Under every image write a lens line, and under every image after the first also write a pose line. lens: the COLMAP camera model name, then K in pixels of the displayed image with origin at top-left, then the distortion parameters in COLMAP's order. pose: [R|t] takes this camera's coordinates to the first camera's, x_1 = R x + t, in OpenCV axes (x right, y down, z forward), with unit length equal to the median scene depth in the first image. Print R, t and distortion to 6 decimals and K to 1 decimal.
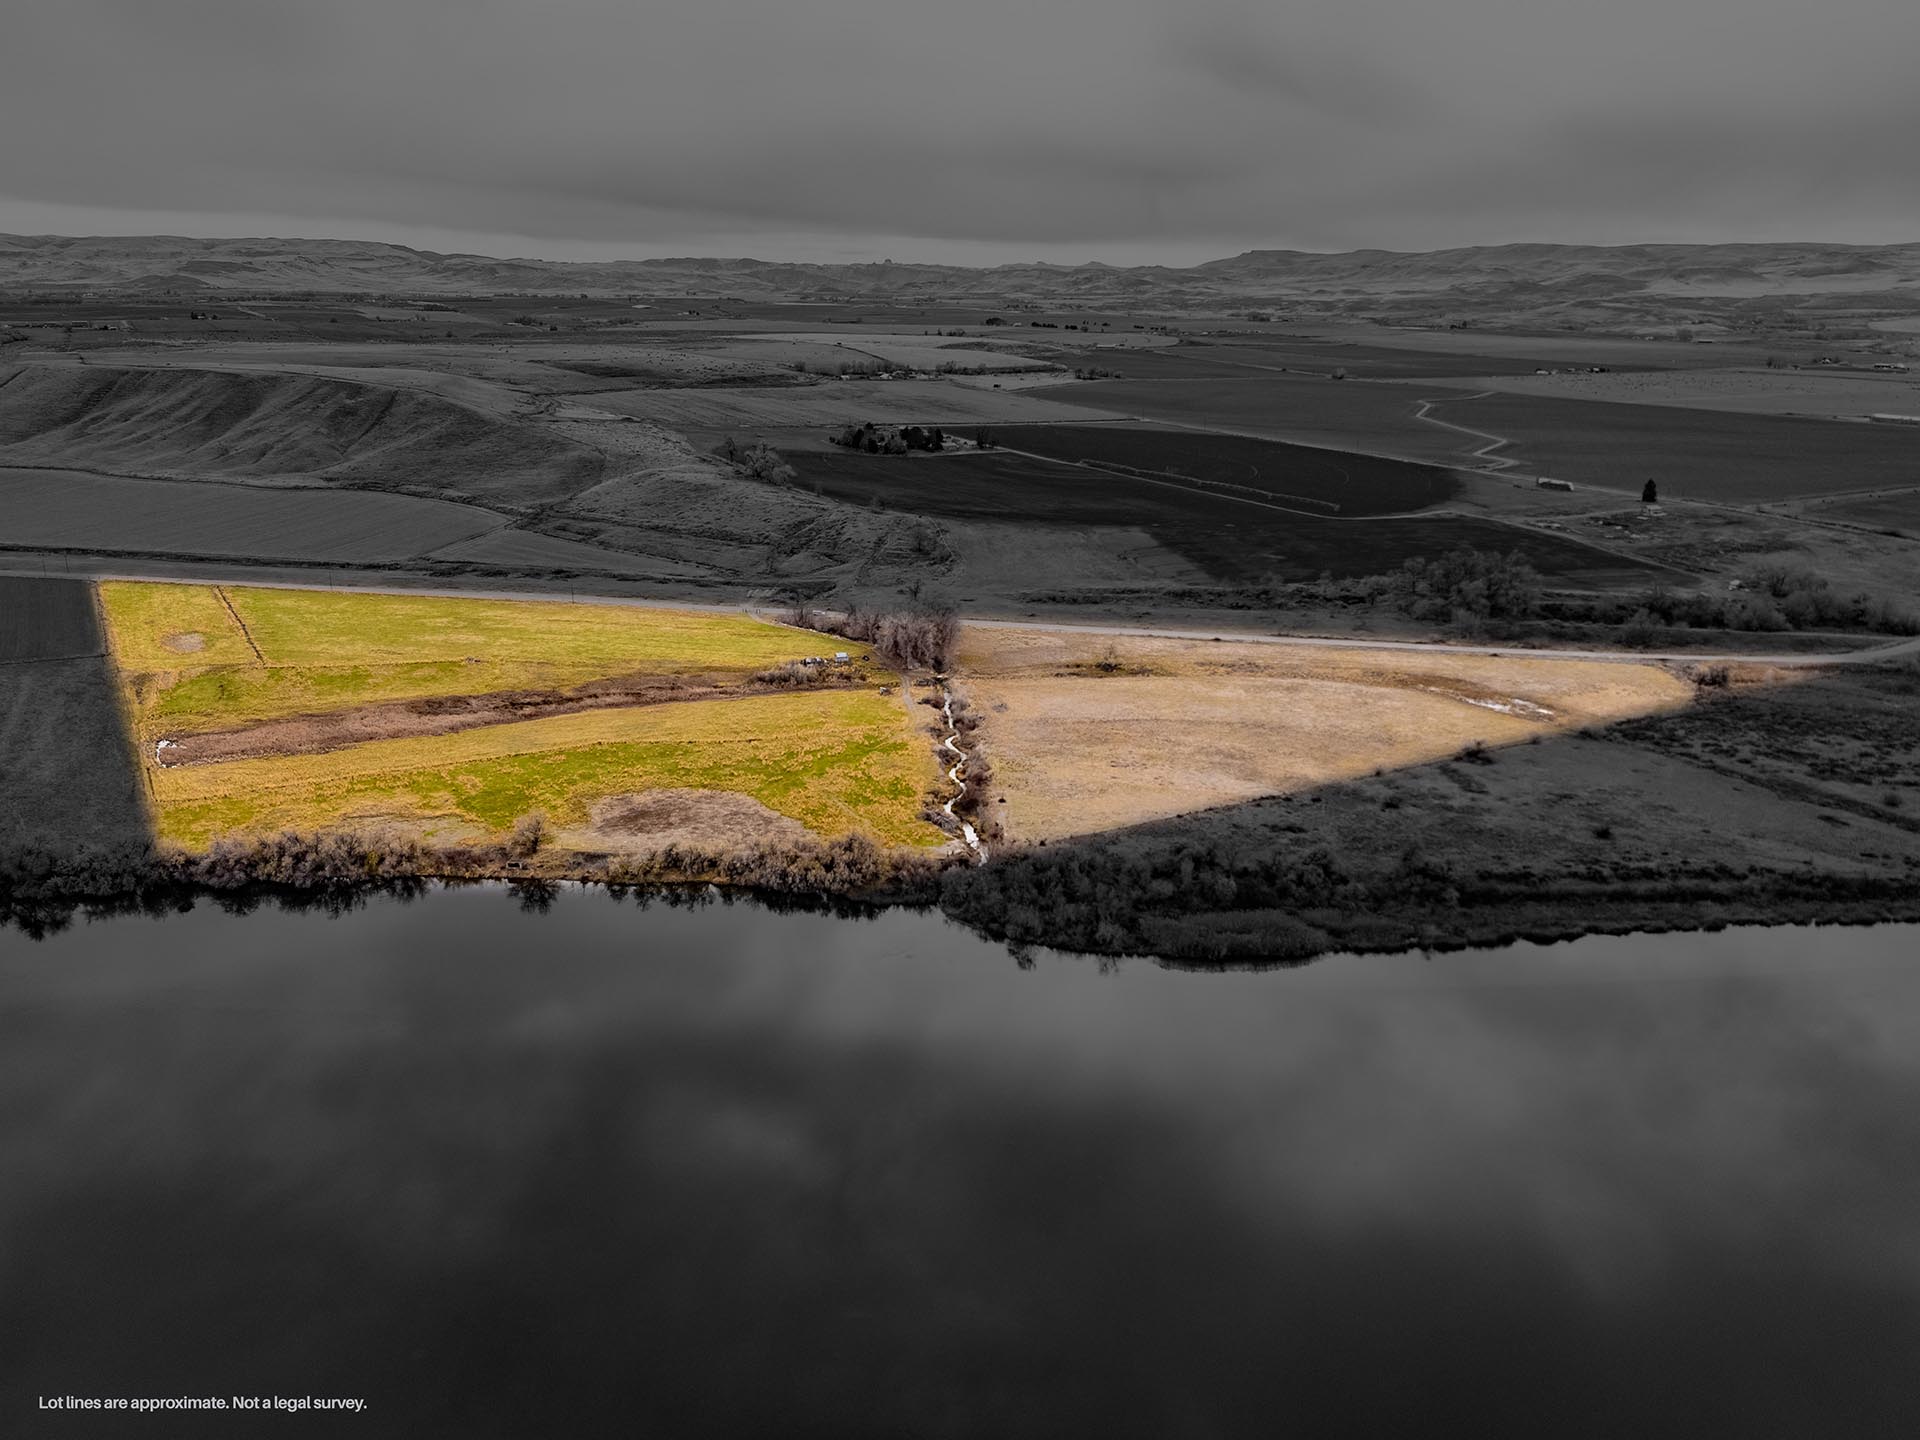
lens RADIAL K [[1407.8, 0, 965.4], [0, 1407.8, 715.6], [0, 0, 1]] dist [0.064910, -0.050647]
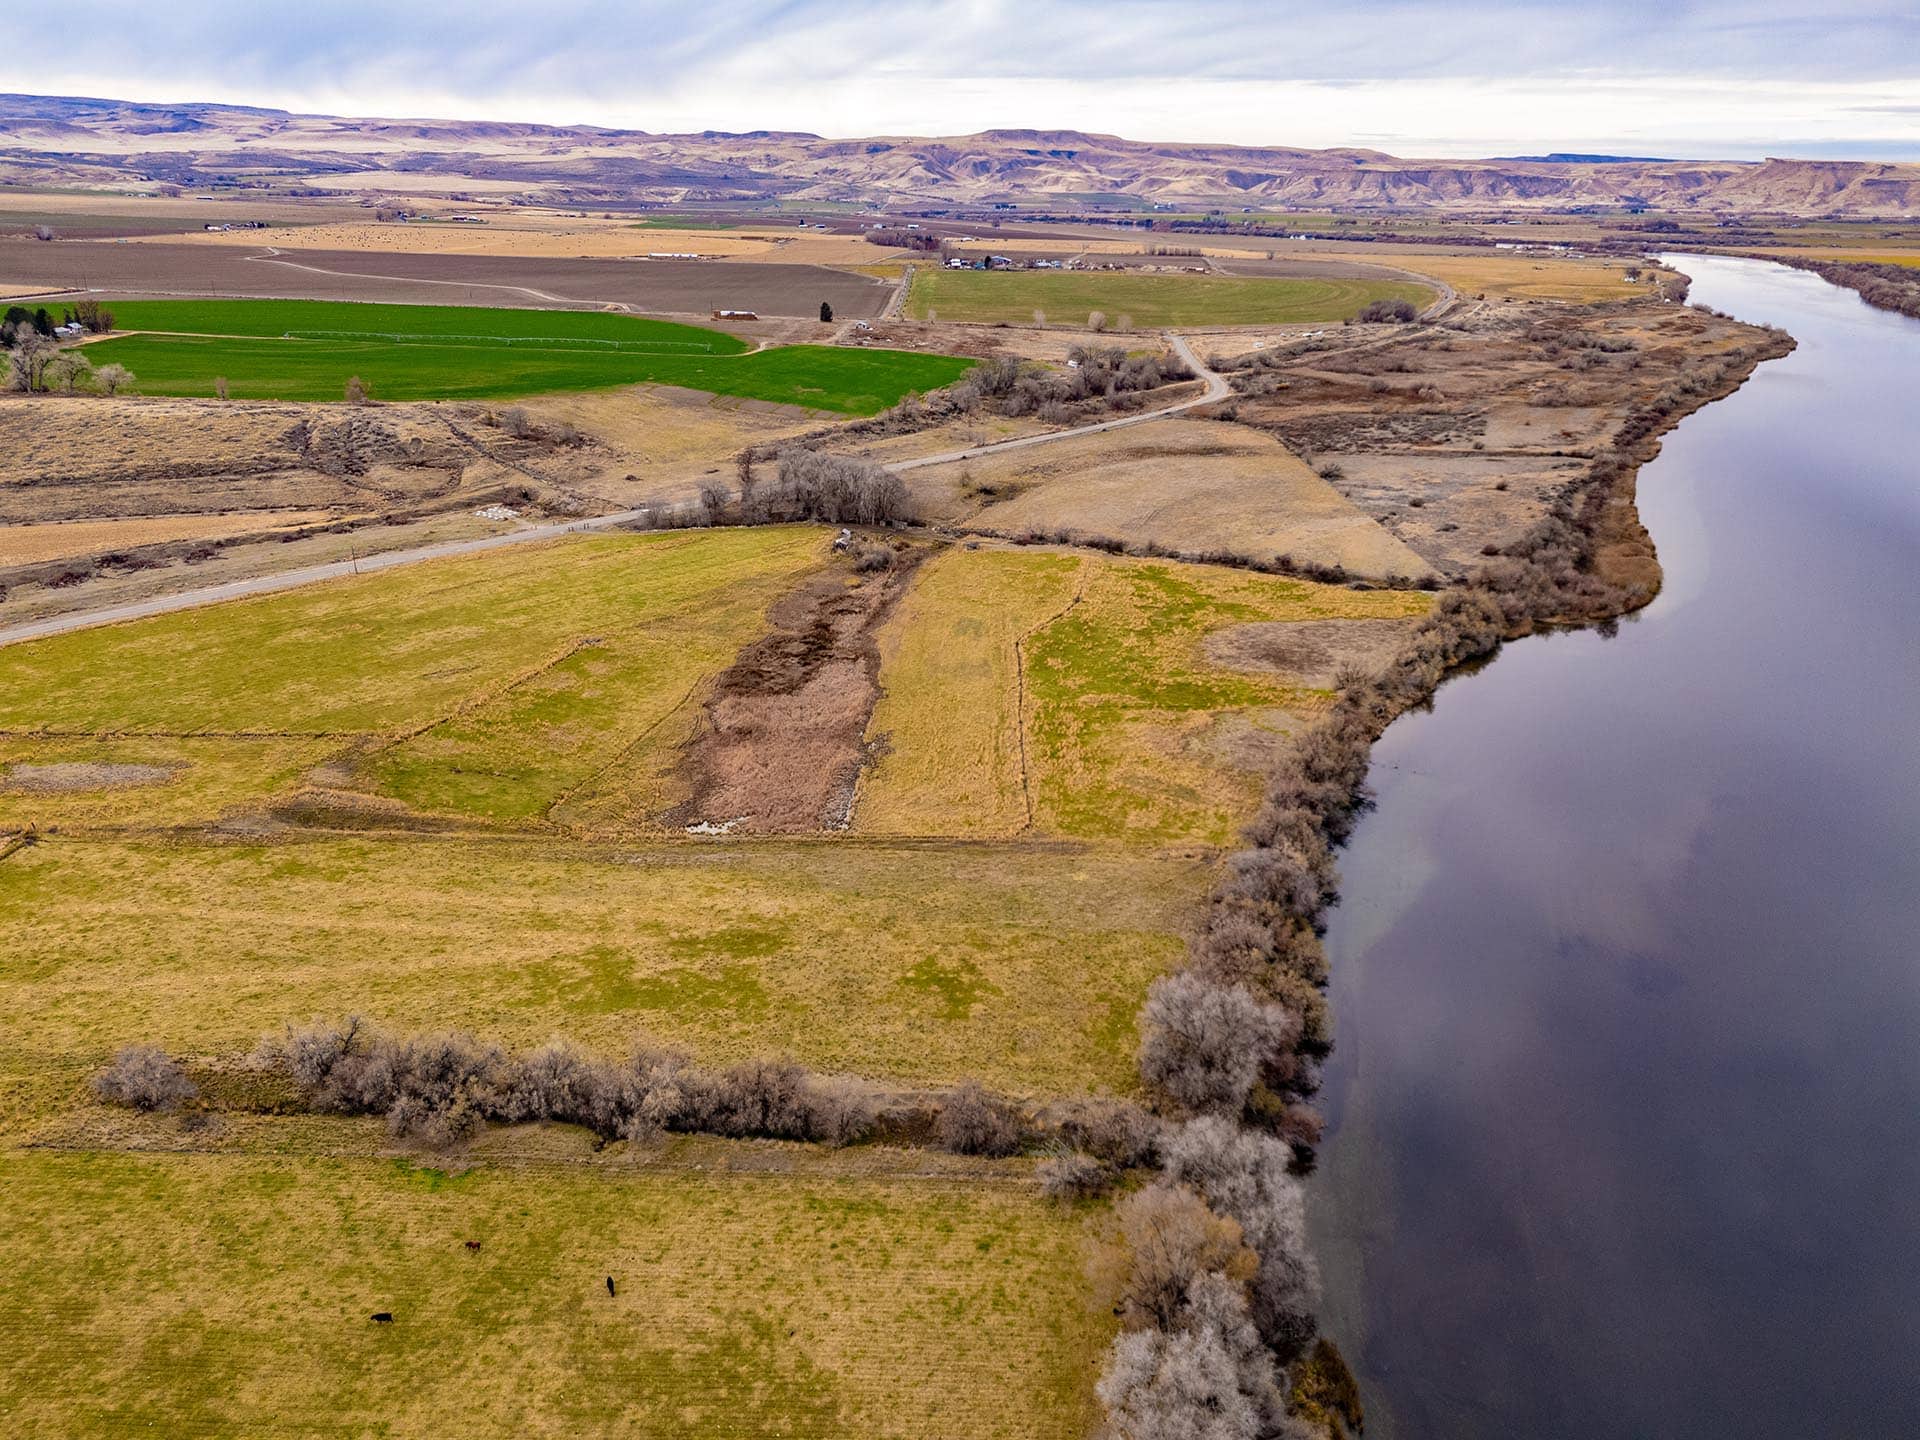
lens RADIAL K [[1407.8, 0, 965.4], [0, 1407.8, 715.6], [0, 0, 1]] dist [0.064910, -0.050647]
pose [[0.498221, -0.310671, 0.809481, -0.401515], [0.239390, 0.946602, 0.215956, -0.053491], [-0.833348, 0.086188, 0.545988, 0.235815]]
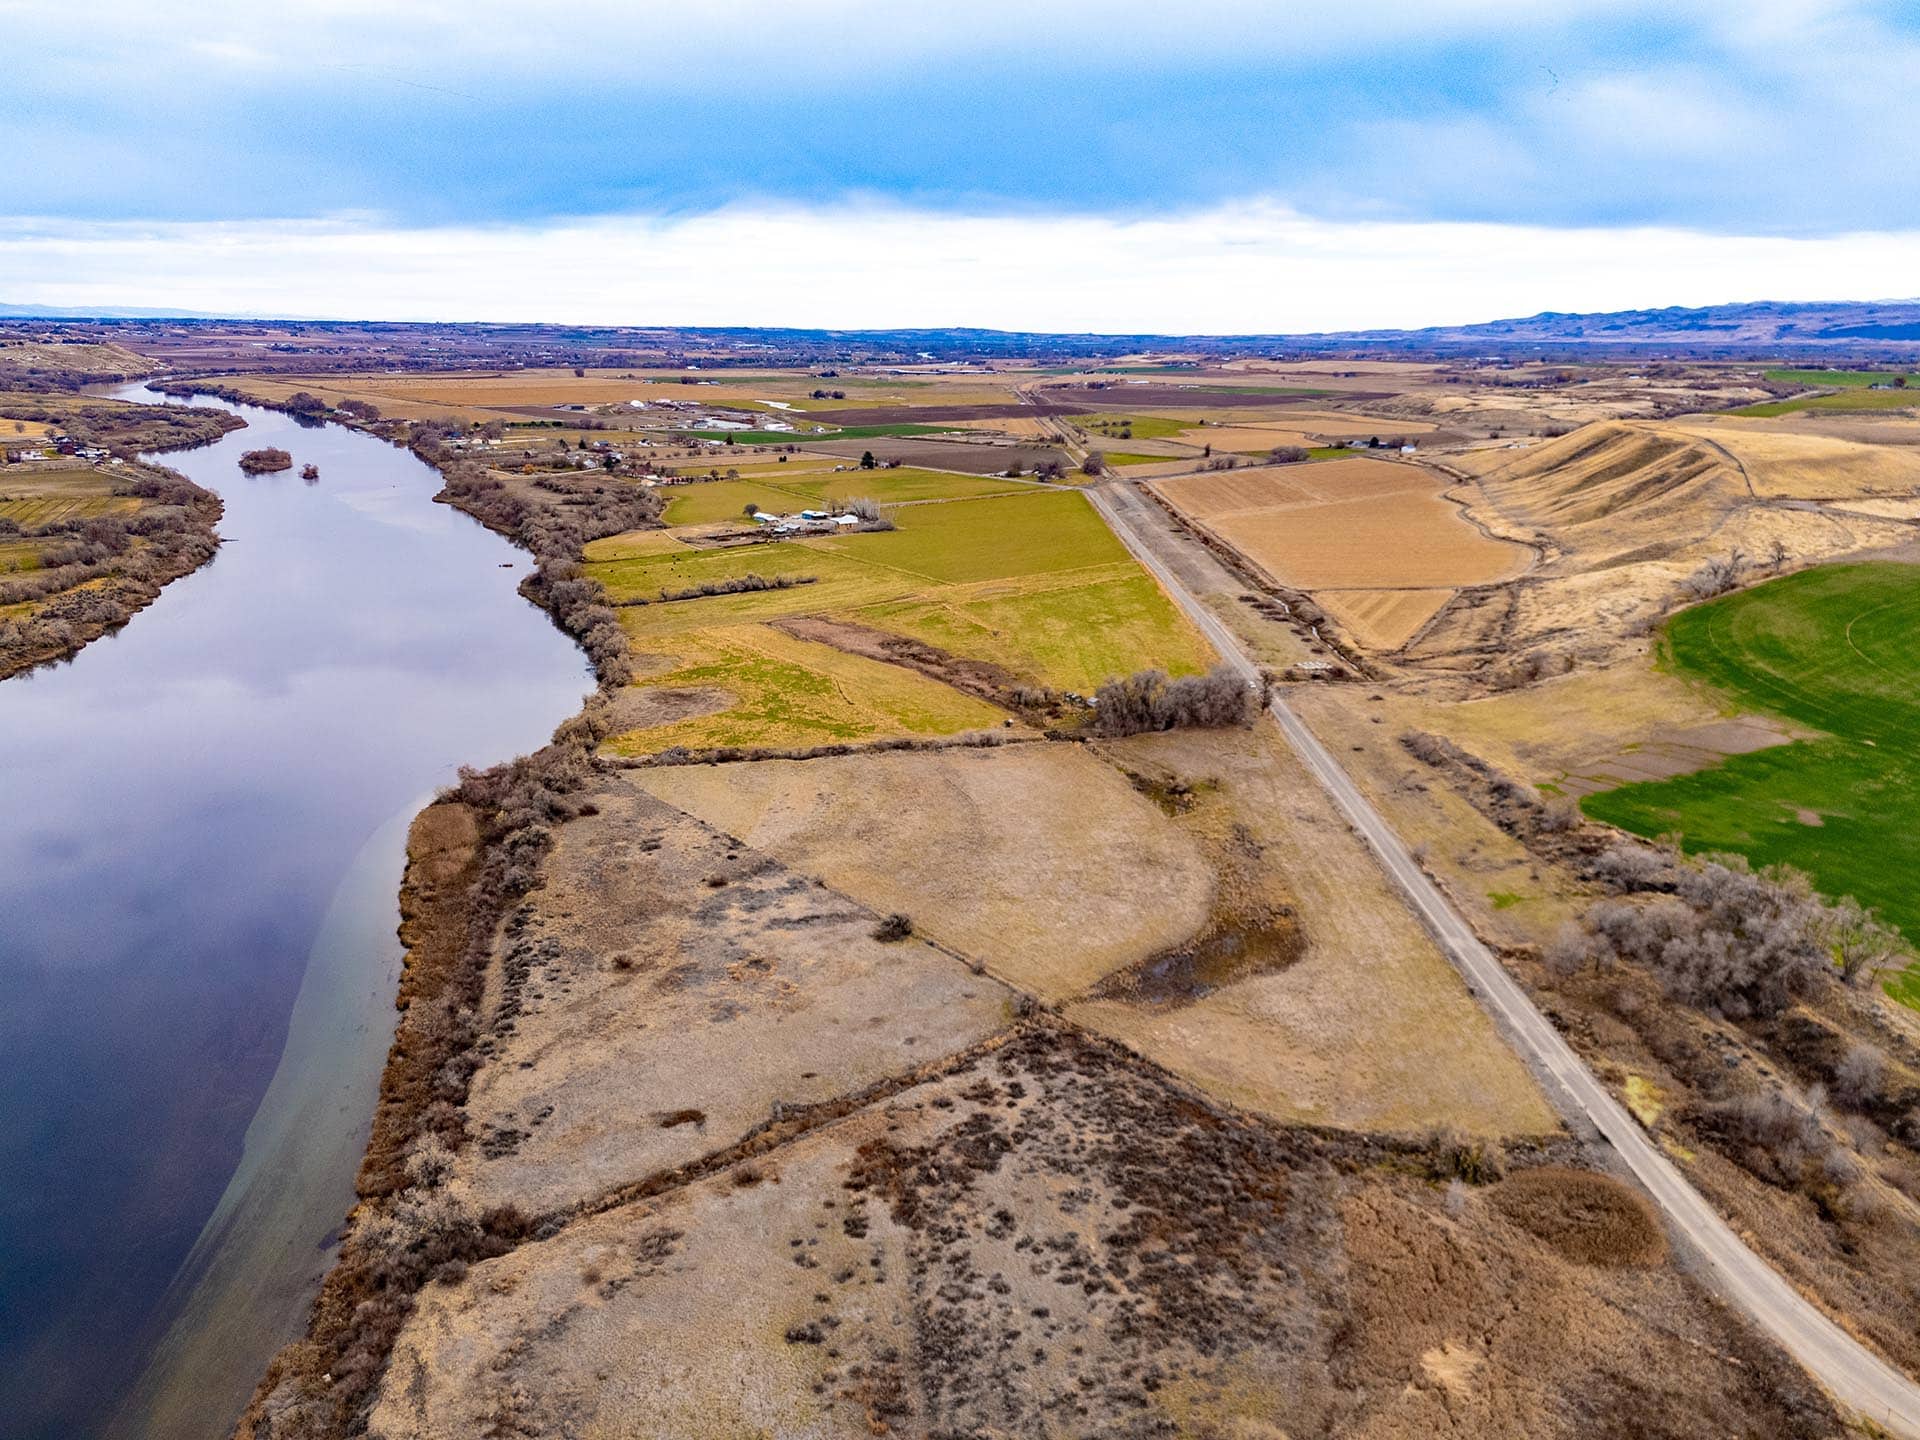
lens RADIAL K [[1407.8, 0, 965.4], [0, 1407.8, 715.6], [0, 0, 1]] dist [0.064910, -0.050647]
pose [[0.163946, 0.250667, -0.954090, 0.455287], [-0.292518, 0.936030, 0.195657, -0.105994], [0.942101, 0.247012, 0.226783, 0.338186]]
